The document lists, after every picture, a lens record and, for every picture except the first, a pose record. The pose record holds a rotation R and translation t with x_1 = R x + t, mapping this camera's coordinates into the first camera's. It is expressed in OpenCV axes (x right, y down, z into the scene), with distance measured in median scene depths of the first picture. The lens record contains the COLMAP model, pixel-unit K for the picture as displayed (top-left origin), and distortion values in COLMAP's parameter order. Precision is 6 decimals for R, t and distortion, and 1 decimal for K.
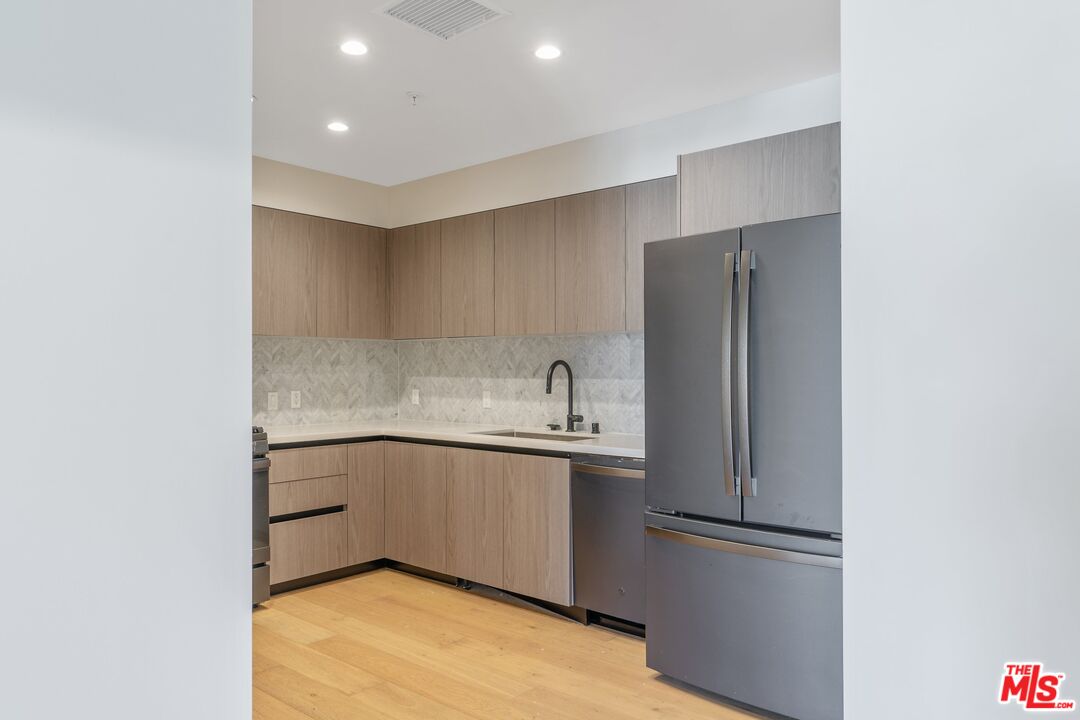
lens RADIAL K [[738.2, 0, 527.3], [0, 738.2, 365.8], [0, 0, 1]] dist [-0.003562, 0.000809]
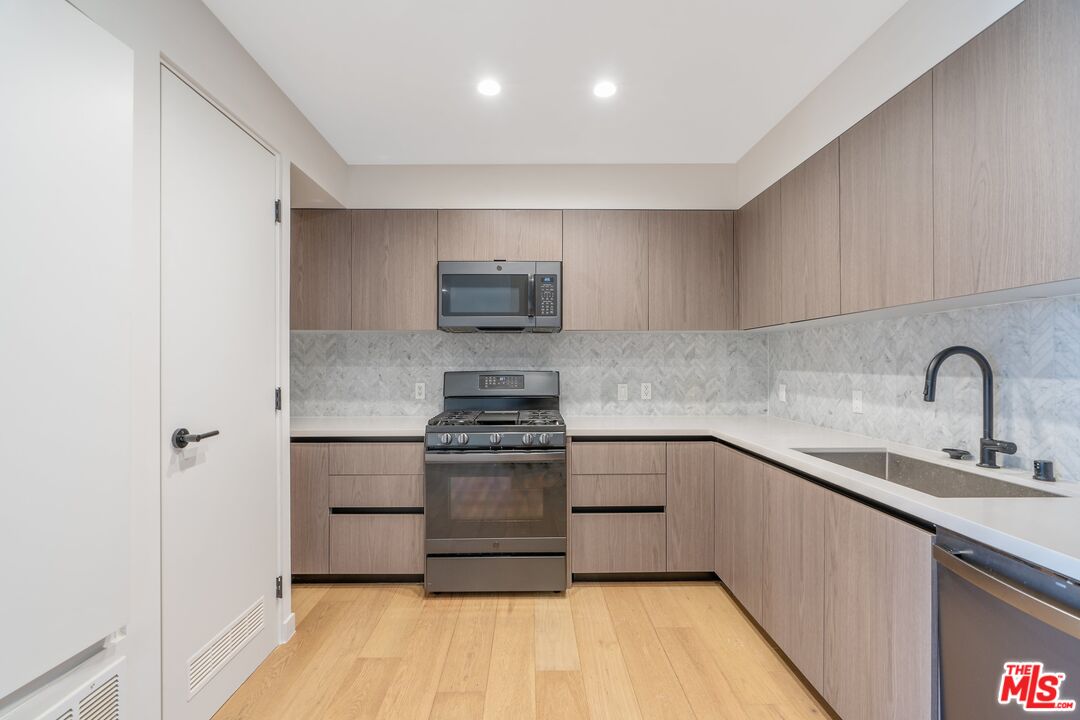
lens RADIAL K [[480.7, 0, 533.1], [0, 480.7, 364.5], [0, 0, 1]] dist [-0.004292, 0.000702]
pose [[0.669716, 0.000860, -0.742616, 0.090148], [0.004731, 0.999974, 0.005424, 0.002983], [0.742602, -0.007146, 0.669695, 0.430601]]
